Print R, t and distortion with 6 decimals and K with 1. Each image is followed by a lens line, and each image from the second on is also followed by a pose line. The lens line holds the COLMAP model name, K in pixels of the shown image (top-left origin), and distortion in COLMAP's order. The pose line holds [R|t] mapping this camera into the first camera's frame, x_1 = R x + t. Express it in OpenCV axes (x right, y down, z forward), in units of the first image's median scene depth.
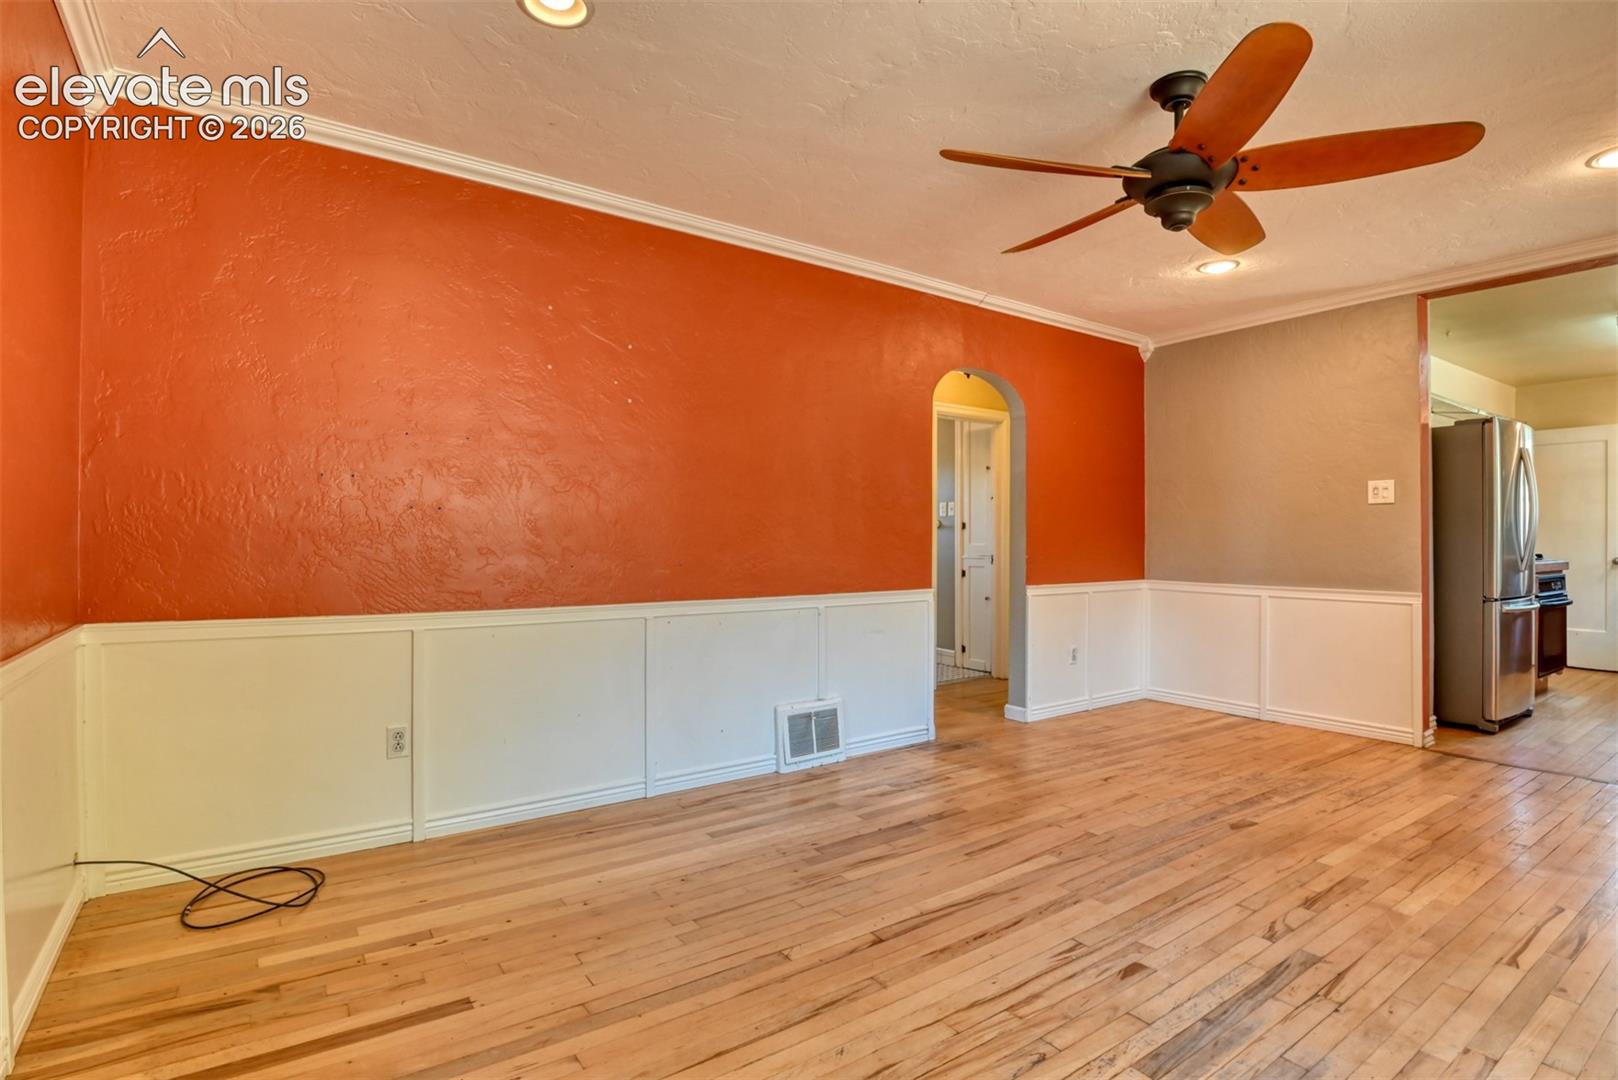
lens RADIAL K [[793.7, 0, 809.0], [0, 793.7, 540.0], [0, 0, 1]] dist [-0.028187, -0.001499]
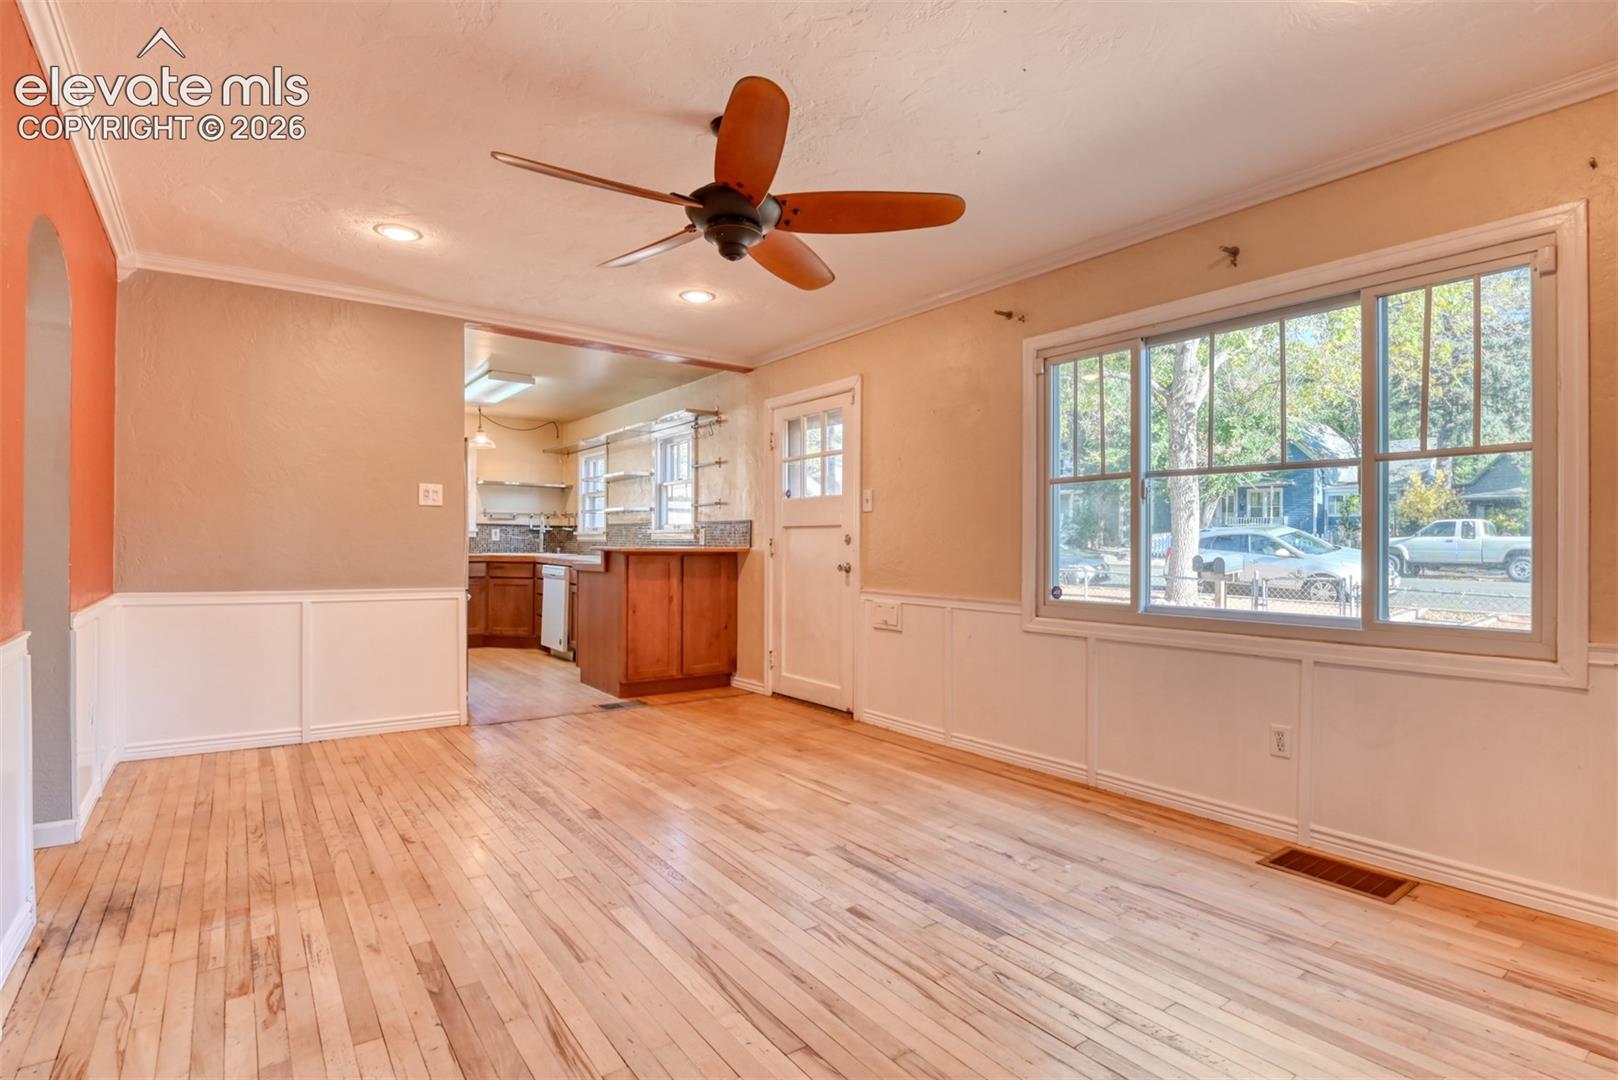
lens RADIAL K [[793.7, 0, 809.0], [0, 793.7, 540.0], [0, 0, 1]] dist [-0.028187, -0.001499]
pose [[-0.021129, 0.003420, 0.999771, -0.571443], [-0.010035, 0.999943, -0.003633, -0.002569], [-0.999726, -0.010109, -0.021094, 0.826381]]
